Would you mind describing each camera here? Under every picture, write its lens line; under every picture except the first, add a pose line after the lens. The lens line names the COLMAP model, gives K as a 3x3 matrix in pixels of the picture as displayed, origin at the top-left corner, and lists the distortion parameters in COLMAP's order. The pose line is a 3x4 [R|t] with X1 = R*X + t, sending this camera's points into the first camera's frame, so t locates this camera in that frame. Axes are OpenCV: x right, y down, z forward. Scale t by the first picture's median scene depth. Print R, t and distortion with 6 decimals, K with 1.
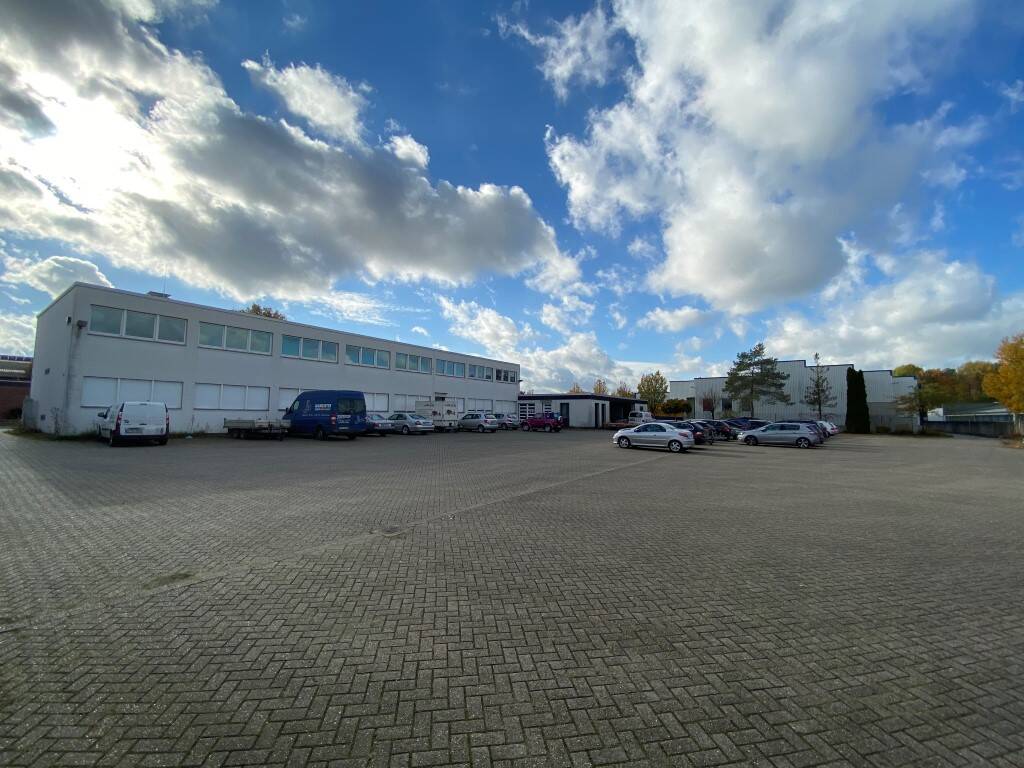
lens RADIAL K [[409.7, 0, 512.0], [0, 409.7, 384.0], [0, 0, 1]] dist [0.001578, 0.000208]
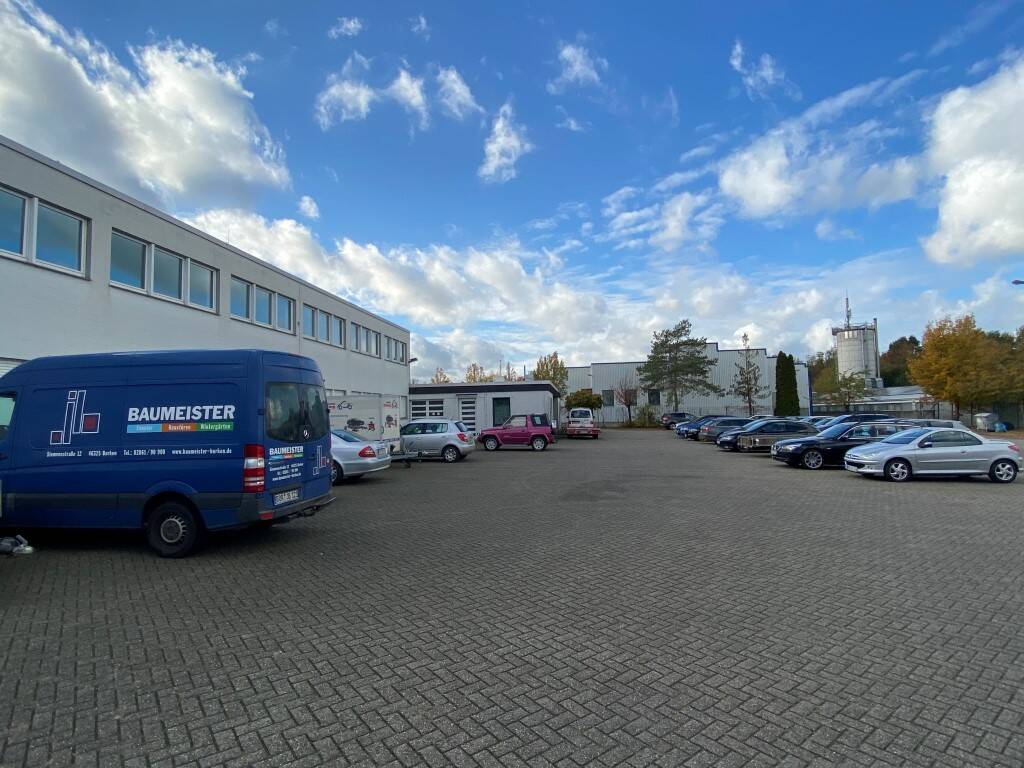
lens RADIAL K [[535.8, 0, 512.0], [0, 535.8, 384.0], [0, 0, 1]] dist [0.000307, -0.000342]
pose [[0.881446, -0.002499, 0.472278, -0.216803], [-0.005408, 0.999867, 0.015384, 0.014095], [-0.472254, -0.016115, 0.881315, 0.305532]]
